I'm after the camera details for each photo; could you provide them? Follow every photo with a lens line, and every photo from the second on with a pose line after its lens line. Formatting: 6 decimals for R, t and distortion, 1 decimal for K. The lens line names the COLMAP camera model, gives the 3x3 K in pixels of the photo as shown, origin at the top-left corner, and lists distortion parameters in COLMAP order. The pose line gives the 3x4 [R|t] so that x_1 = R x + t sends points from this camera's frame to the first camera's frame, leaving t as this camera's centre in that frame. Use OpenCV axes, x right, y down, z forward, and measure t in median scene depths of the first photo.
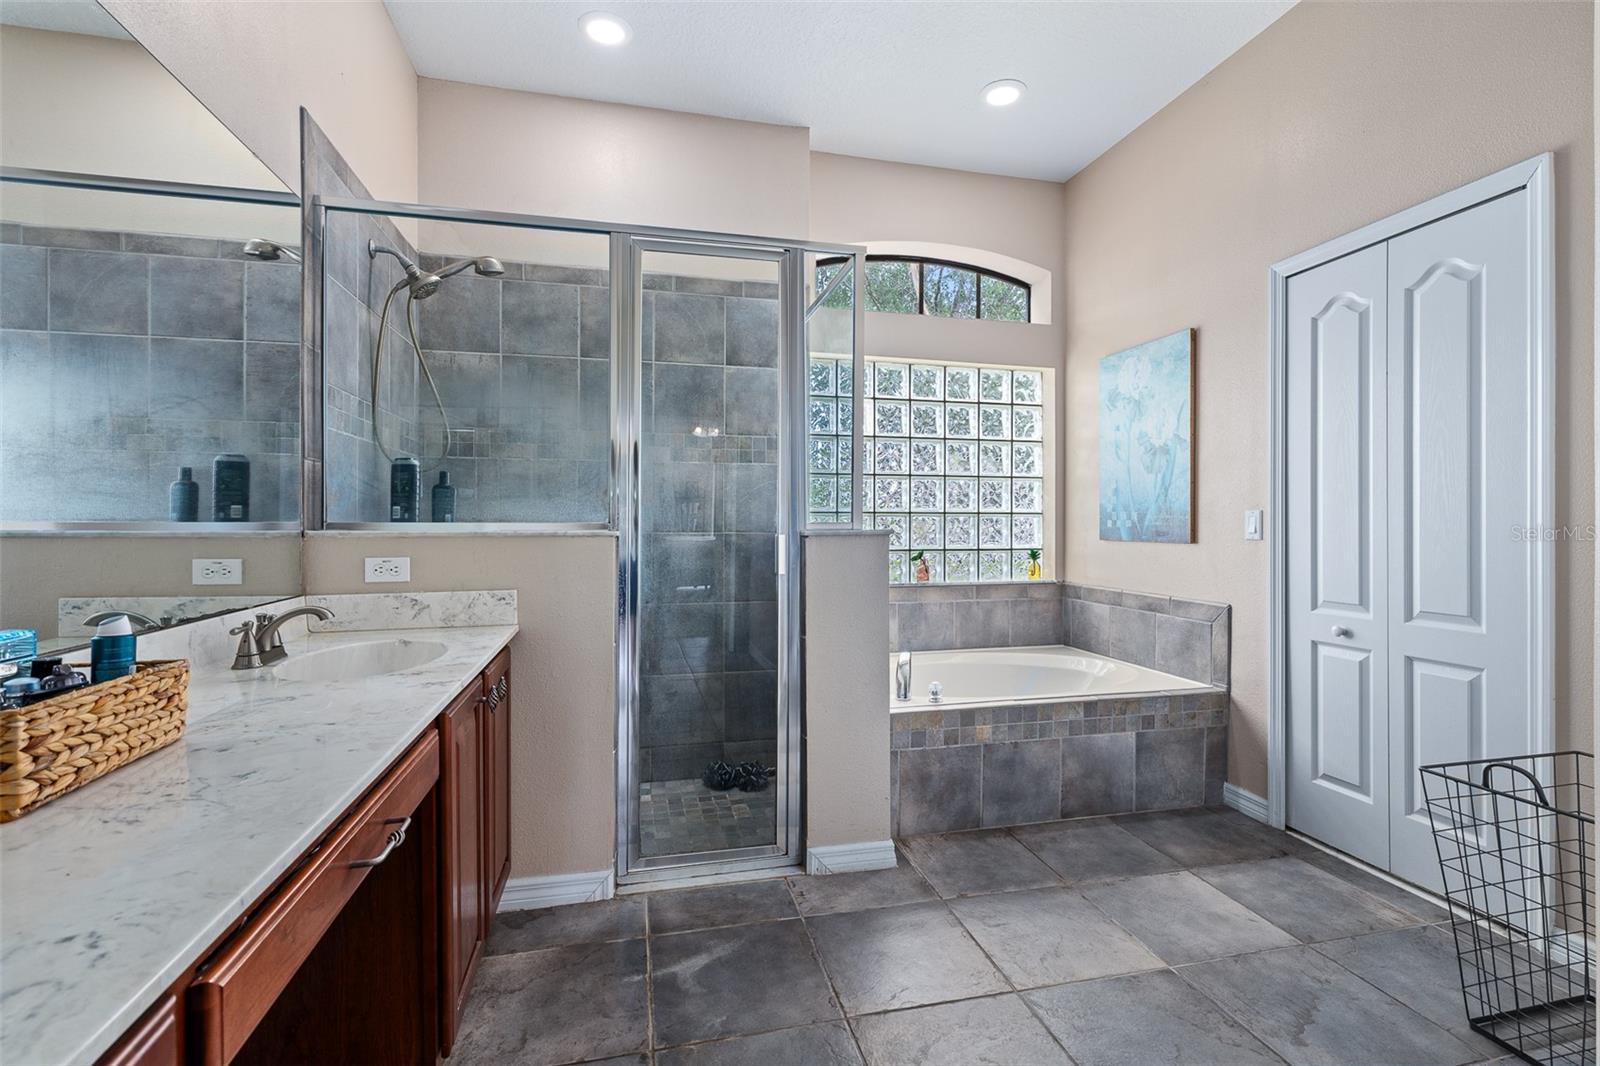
lens RADIAL K [[724.3, 0, 801.7], [0, 724.3, 521.7], [0, 0, 1]] dist [-0.006369, 0.003185]
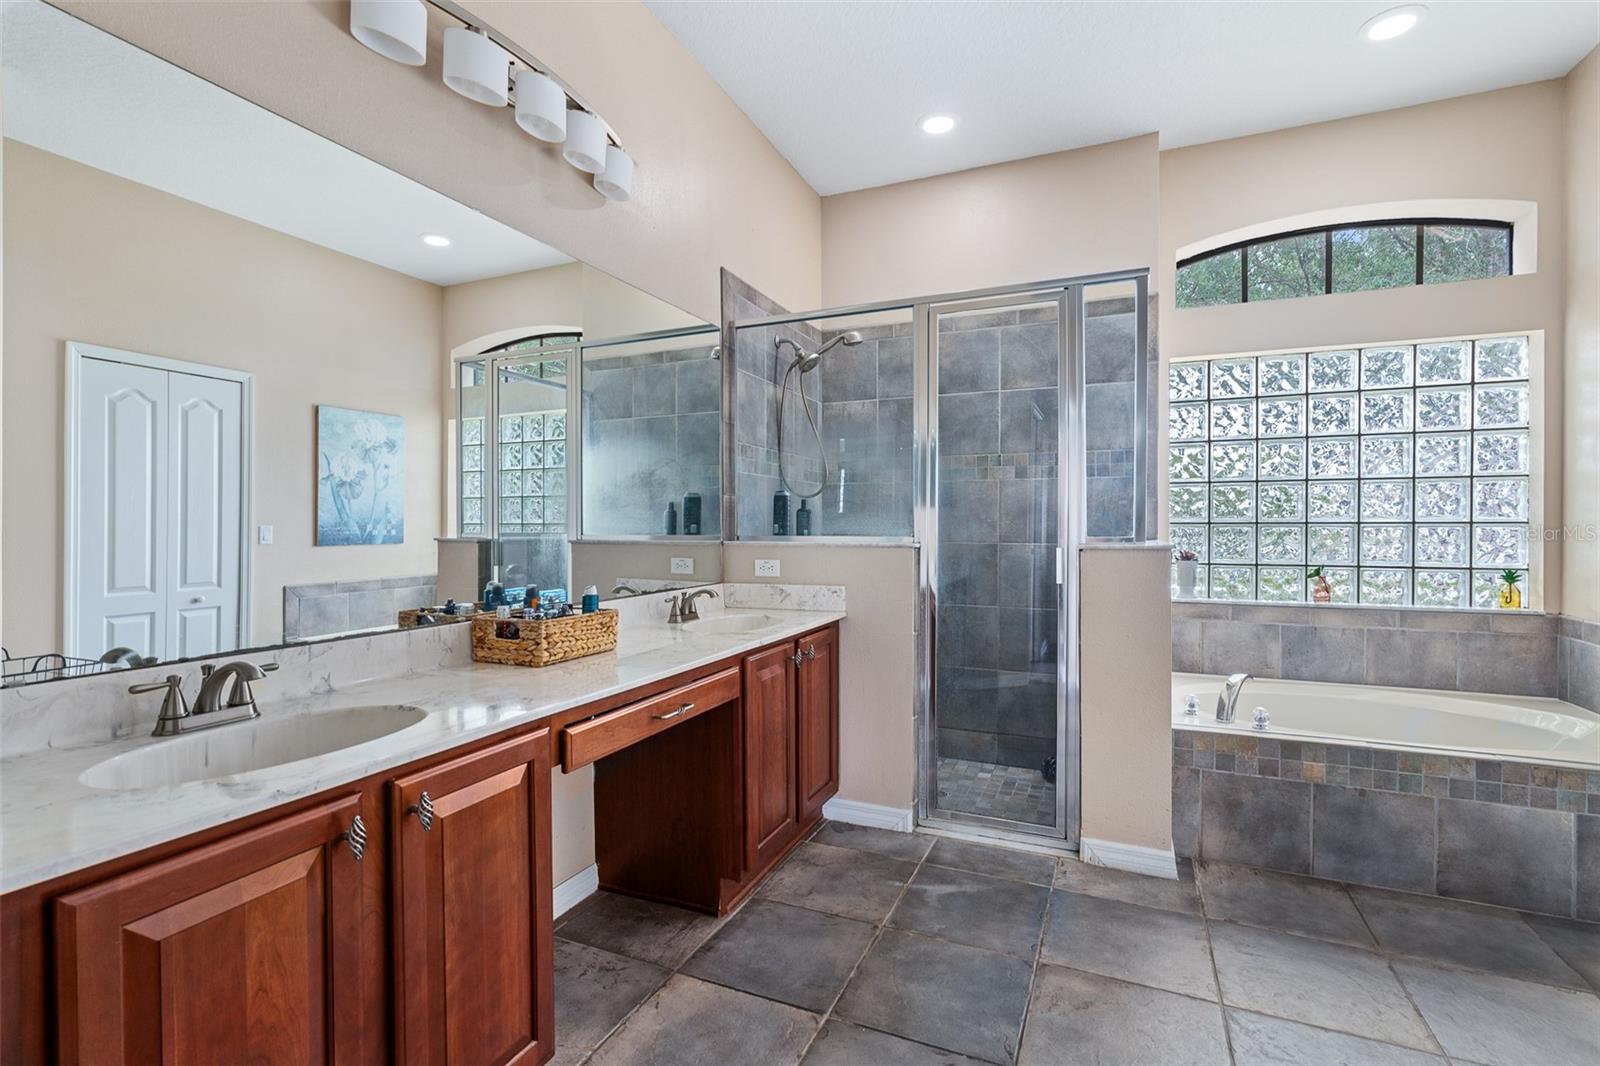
lens RADIAL K [[724.3, 0, 793.0], [0, 724.3, 532.7], [0, 0, 1]] dist [-0.006369, 0.003185]
pose [[0.793890, 0.002255, -0.608057, 0.290964], [0.002189, 0.999976, 0.006567, -0.012151], [0.608057, -0.006545, 0.793866, -0.109474]]
